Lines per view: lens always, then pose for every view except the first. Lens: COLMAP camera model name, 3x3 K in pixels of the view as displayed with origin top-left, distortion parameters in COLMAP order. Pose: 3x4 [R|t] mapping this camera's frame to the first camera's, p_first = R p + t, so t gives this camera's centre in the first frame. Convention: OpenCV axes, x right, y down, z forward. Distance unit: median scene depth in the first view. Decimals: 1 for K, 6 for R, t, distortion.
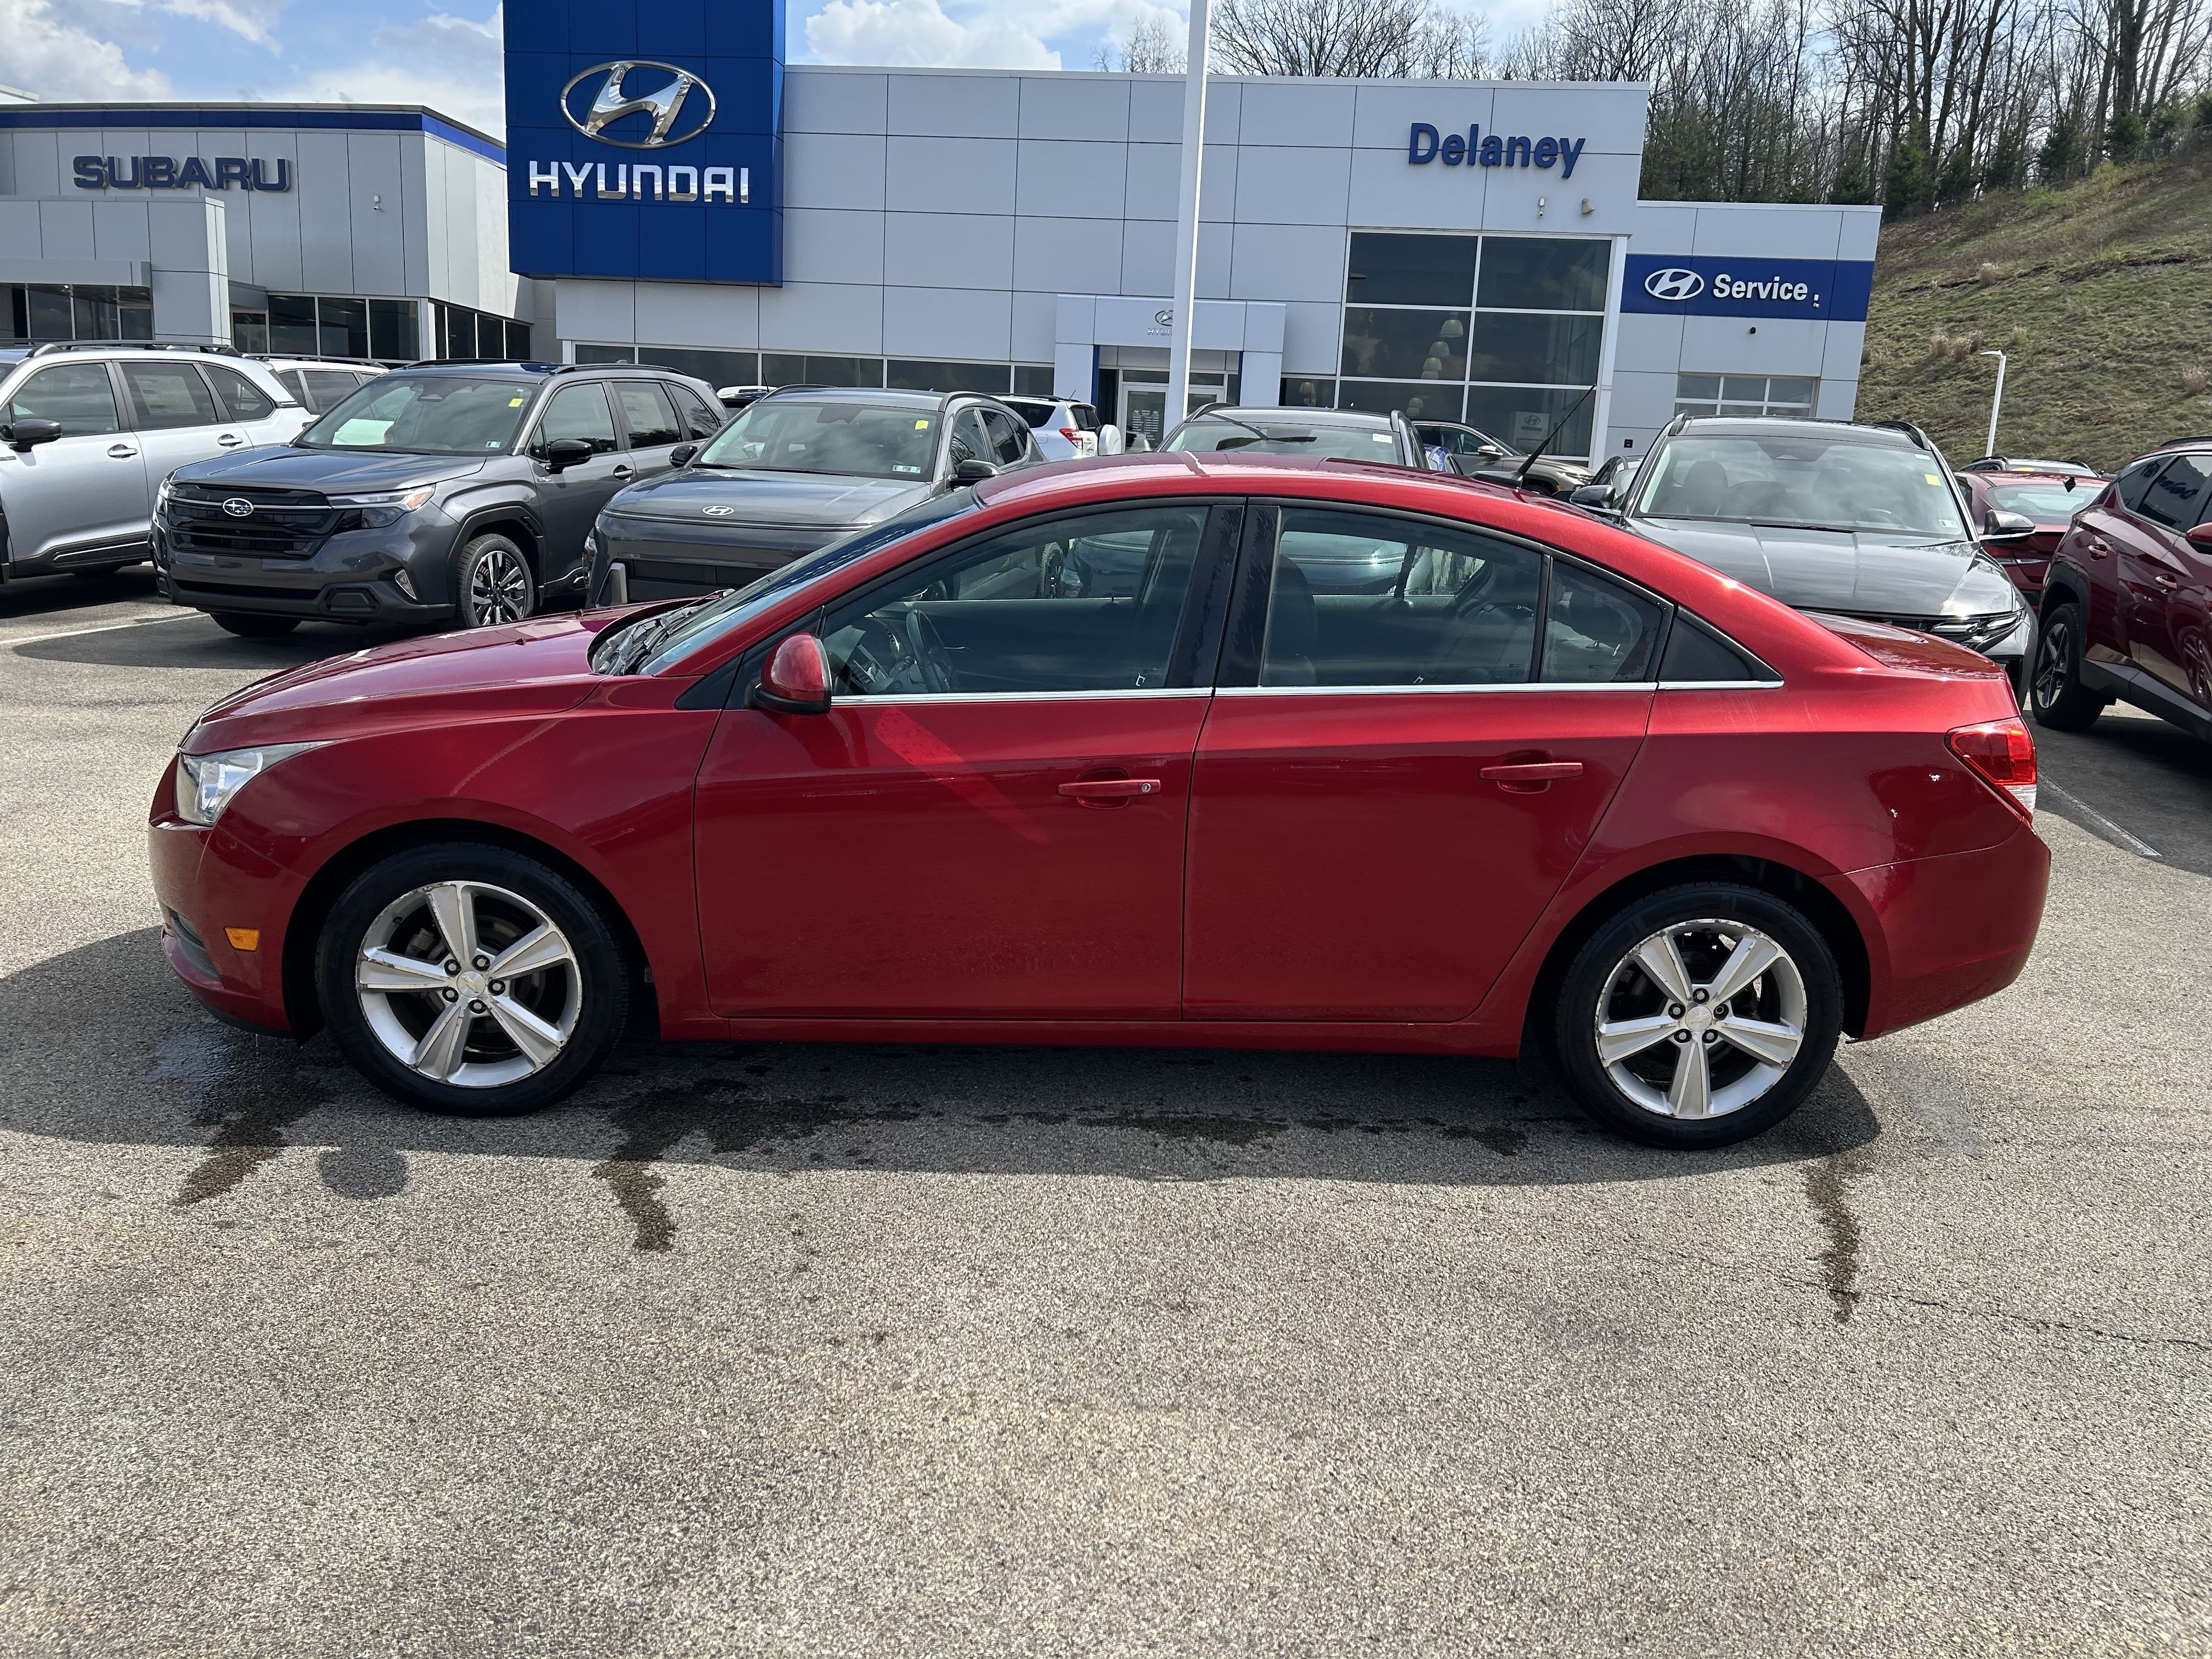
lens RADIAL K [[1682.7, 0, 1138.3], [0, 1682.7, 850.1], [0, 0, 1]] dist [0.065063, -0.073092]
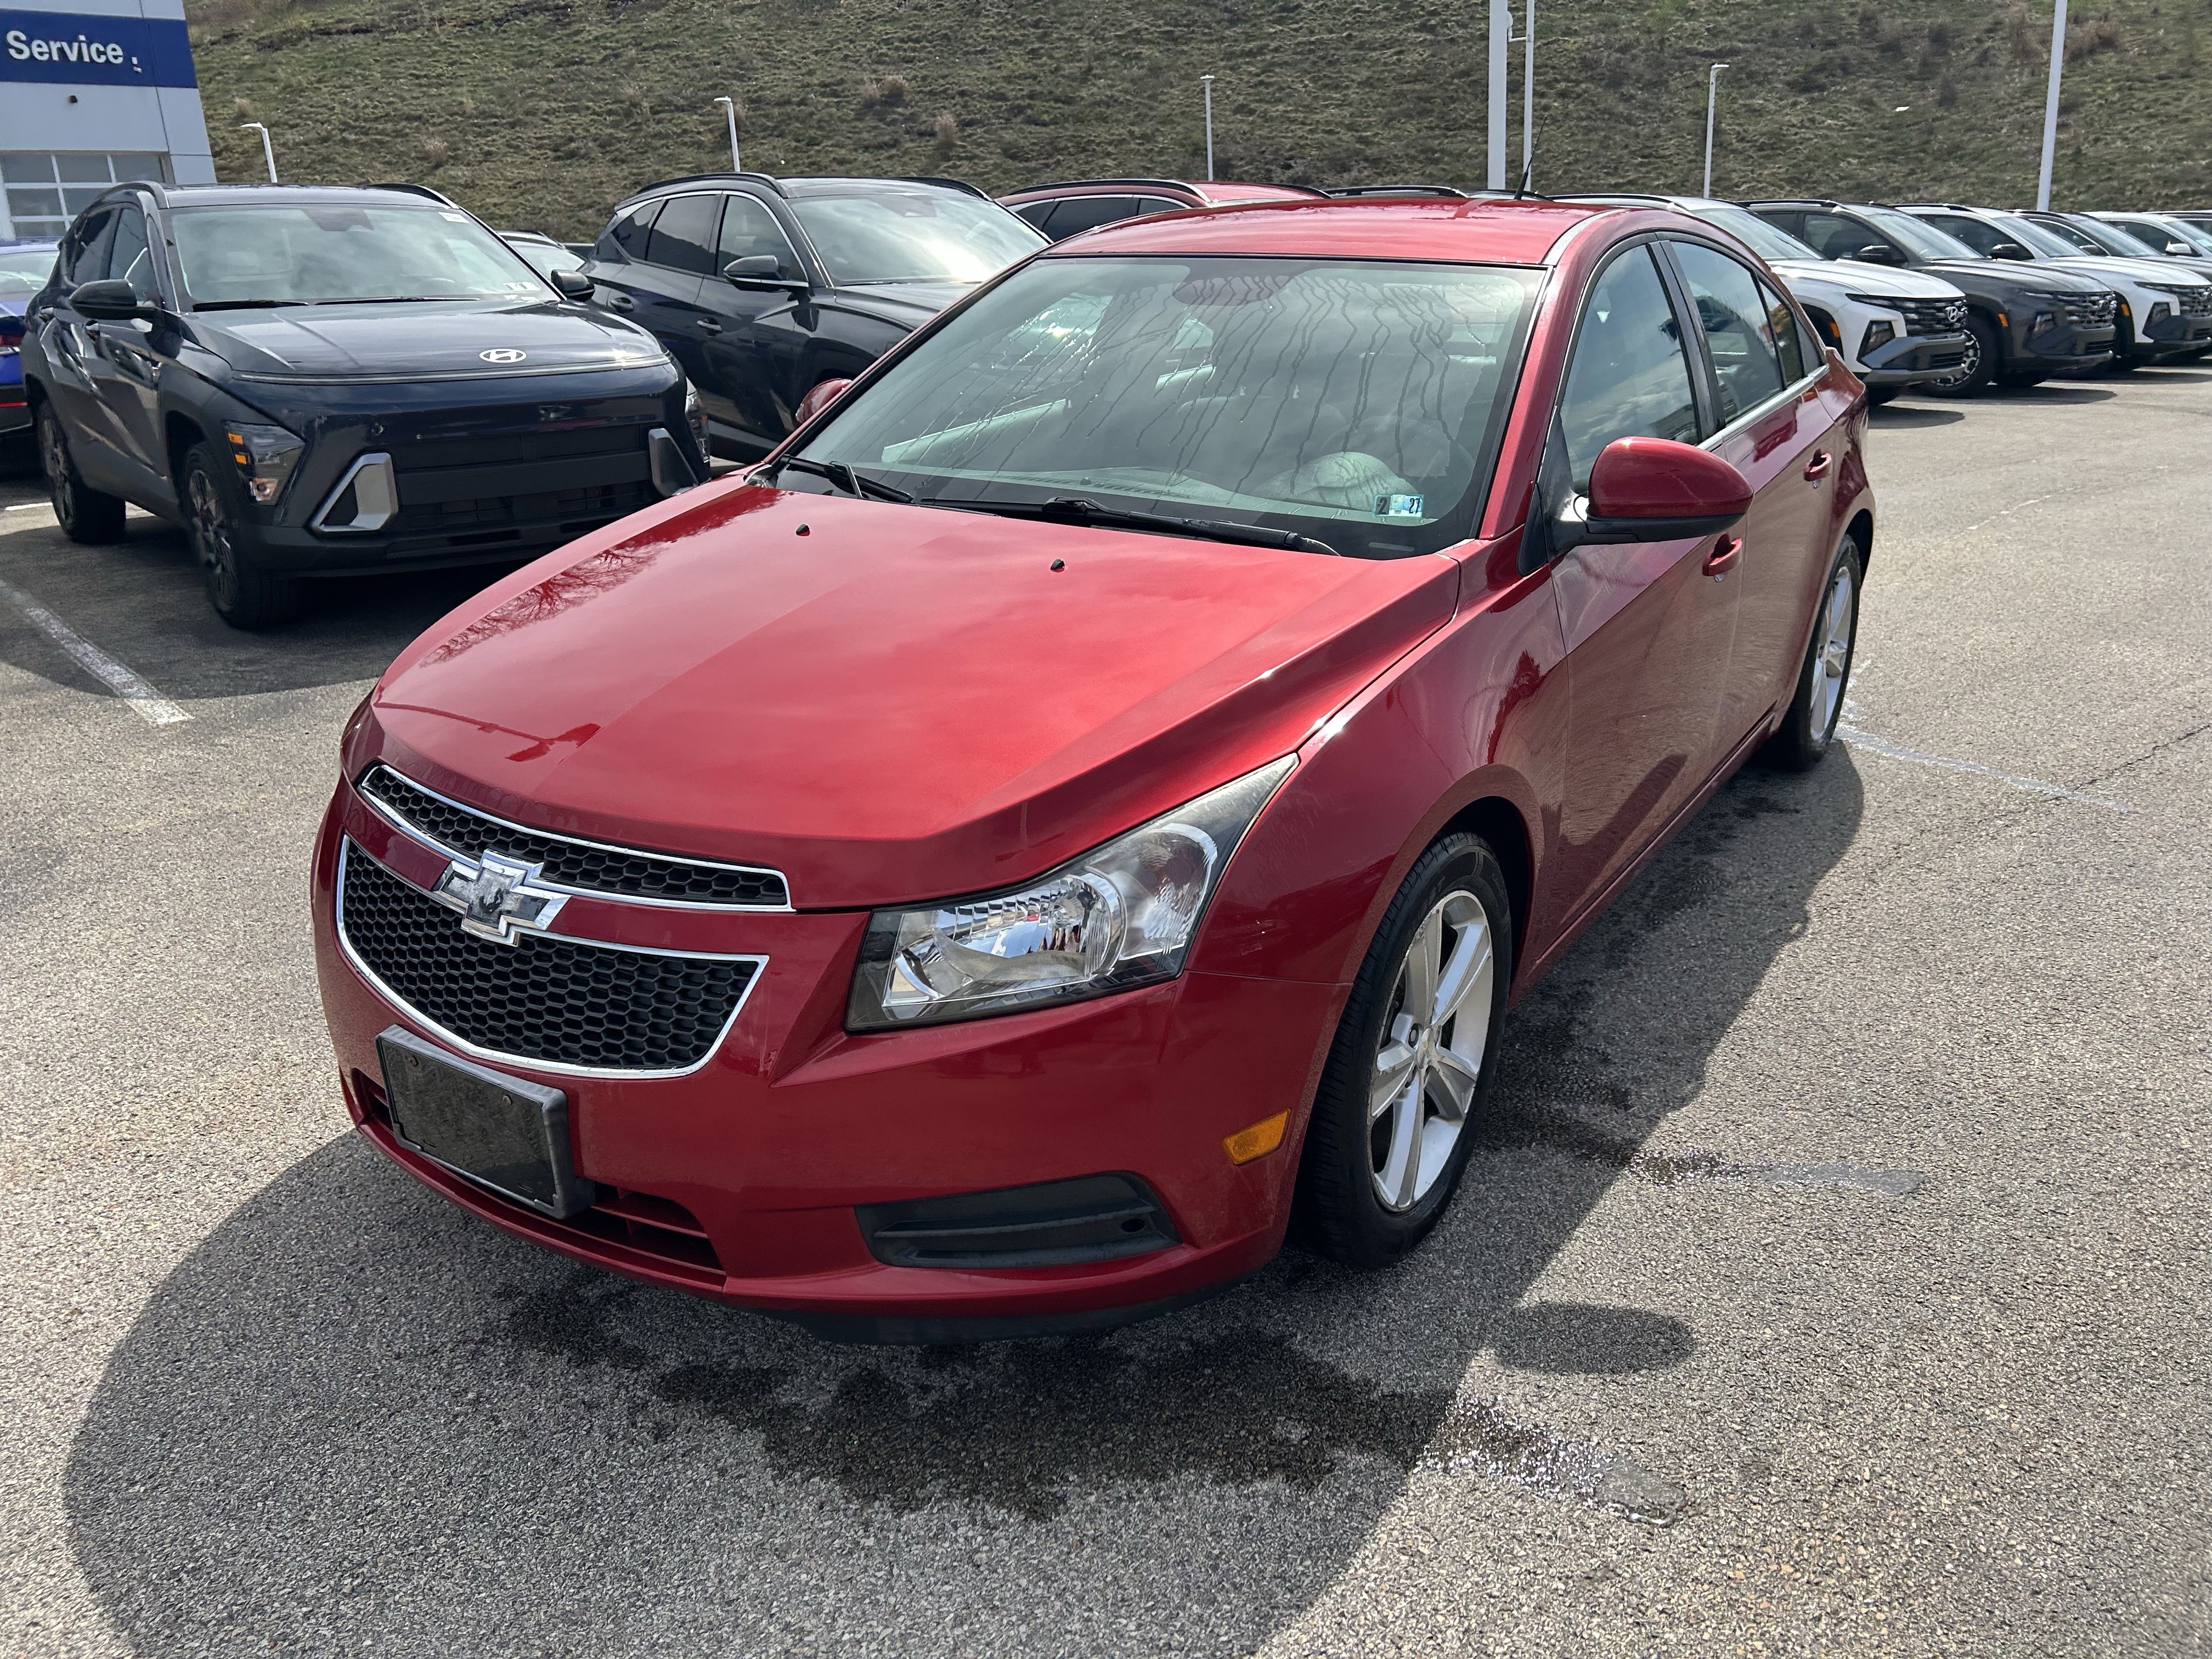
lens RADIAL K [[1685.4, 0, 1137.9], [0, 1685.4, 816.2], [0, 0, 1]] dist [0.041407, -0.038611]
pose [[0.567650, -0.321298, 0.757985, -0.832848], [0.244035, 0.944990, 0.217810, -0.161121], [-0.786270, 0.061336, 0.614831, 0.602085]]
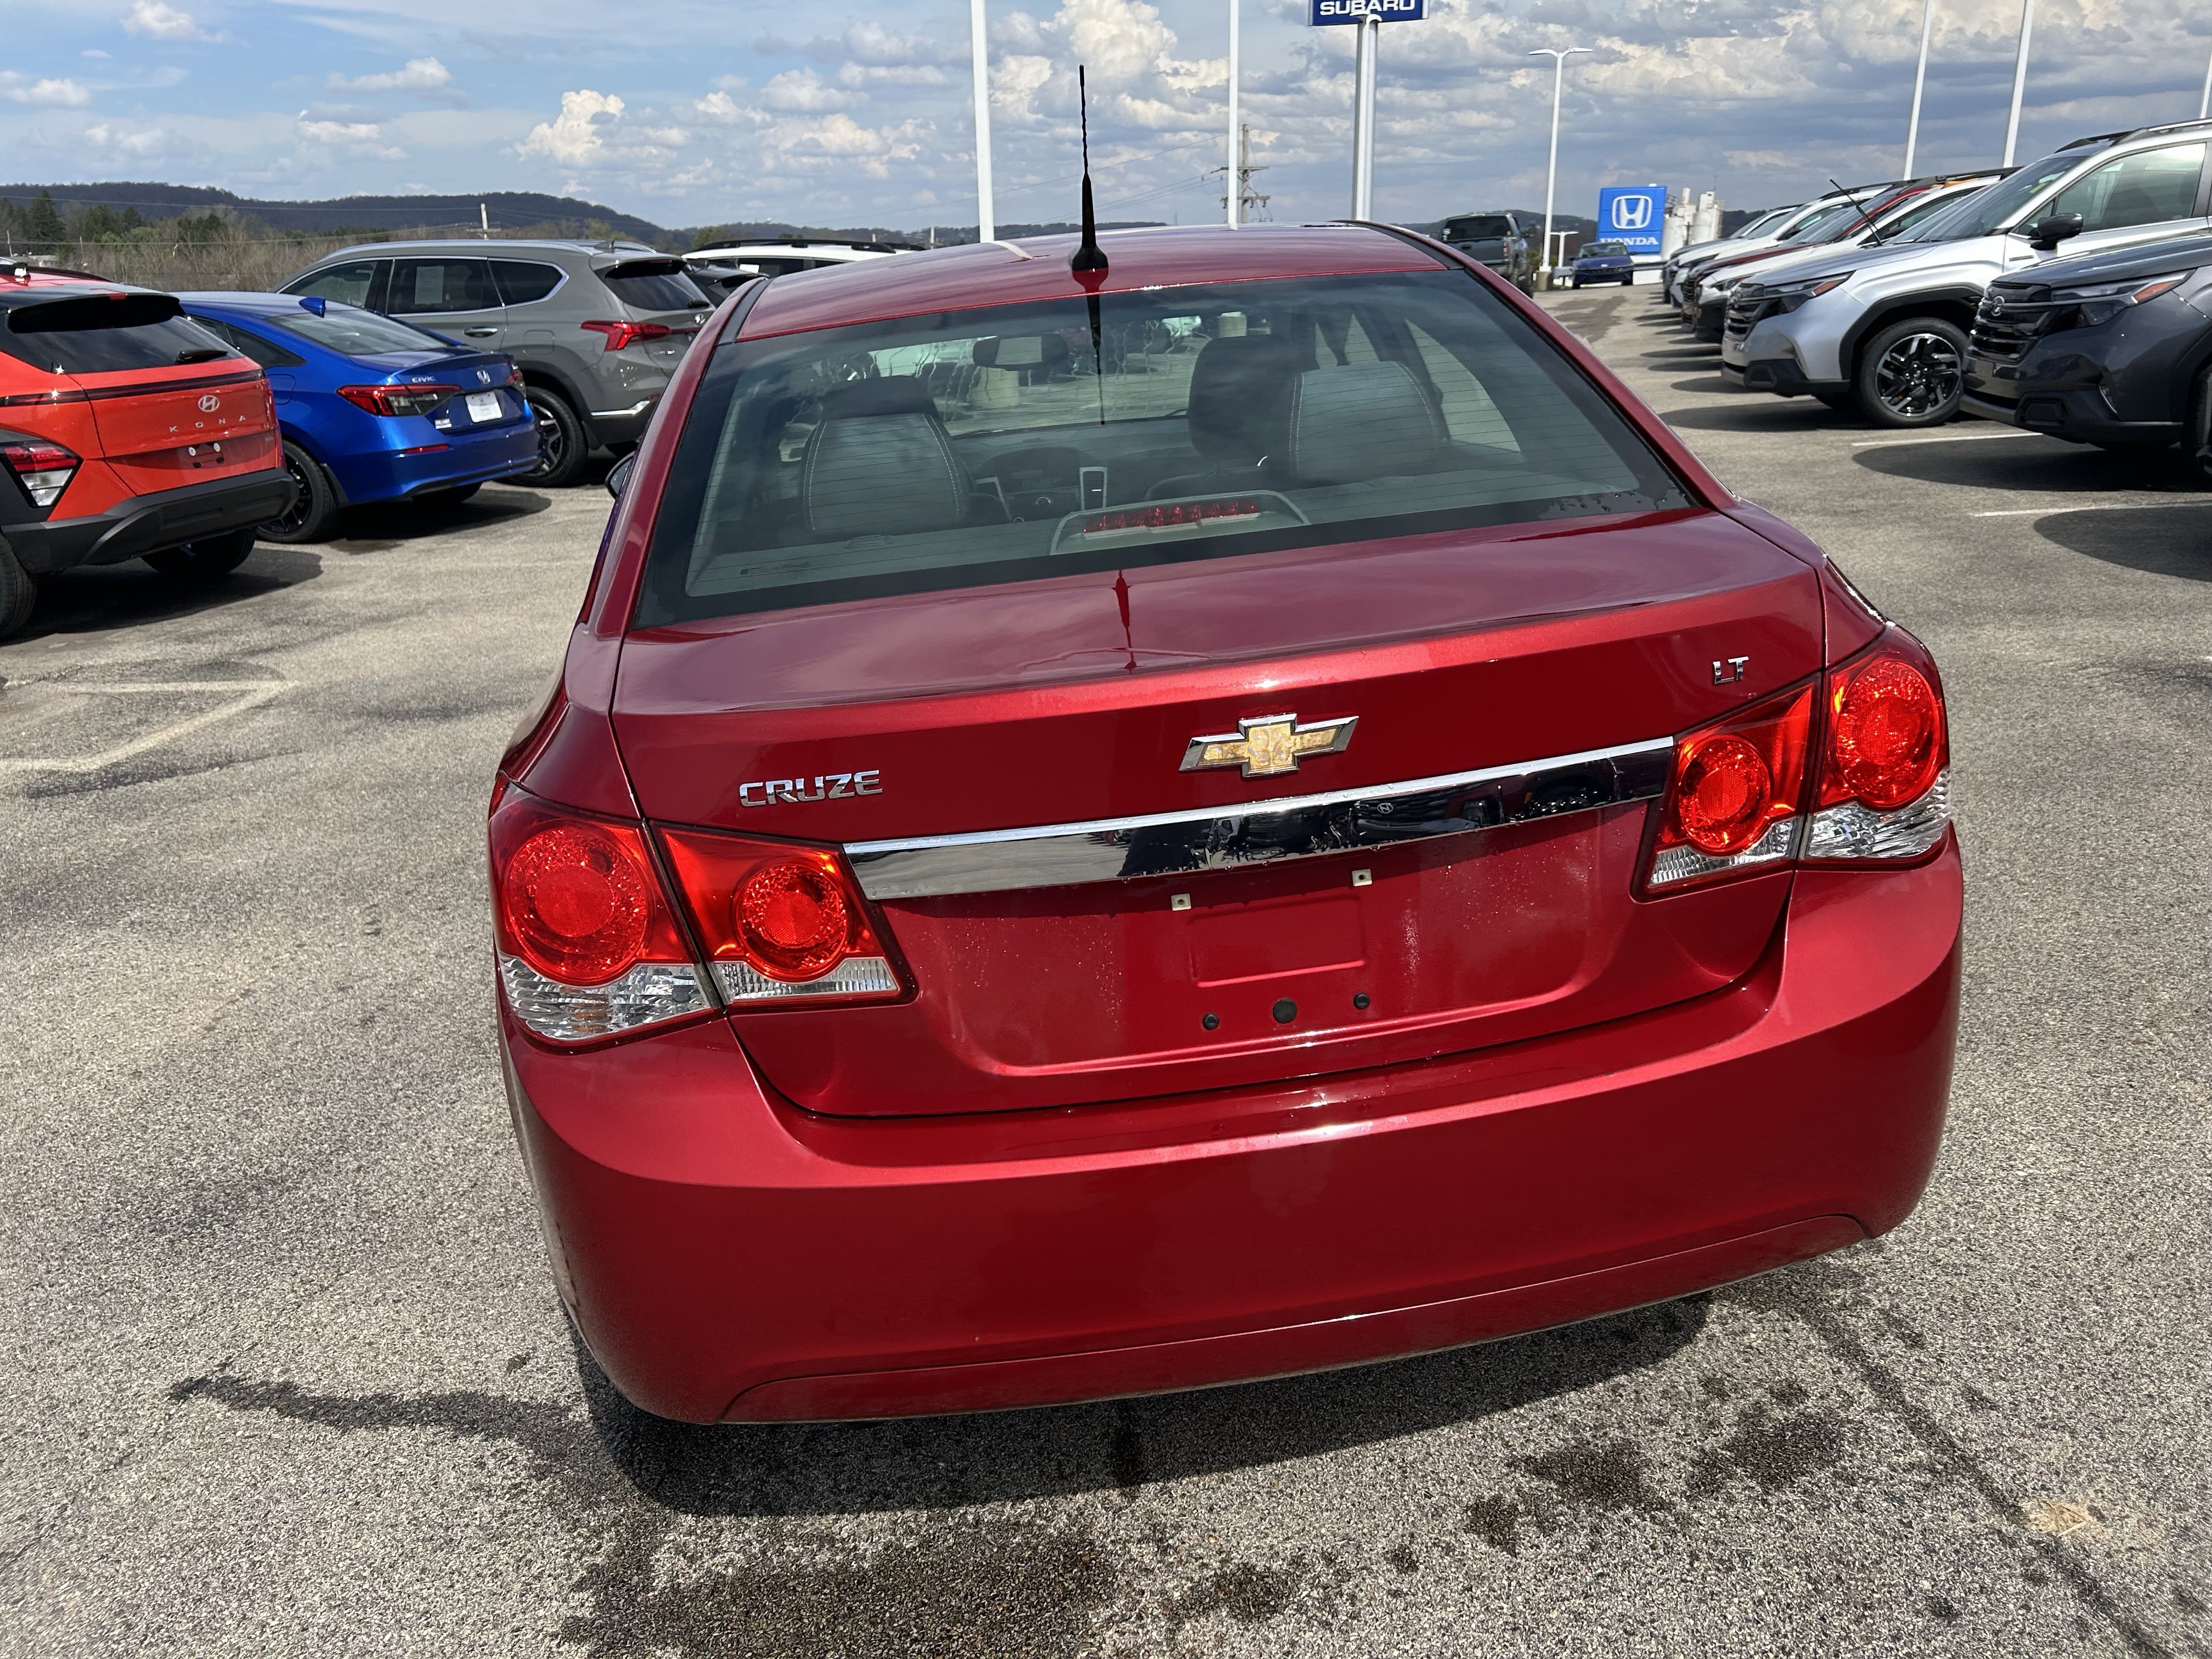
lens RADIAL K [[1701.0, 0, 1107.8], [0, 1701.0, 808.0], [0, 0, 1]] dist [0.052023, -0.061669]
pose [[0.068872, 0.262749, -0.962403, 0.885771], [-0.174684, 0.952966, 0.247672, -0.195763], [0.982213, 0.151059, 0.111530, 1.018138]]
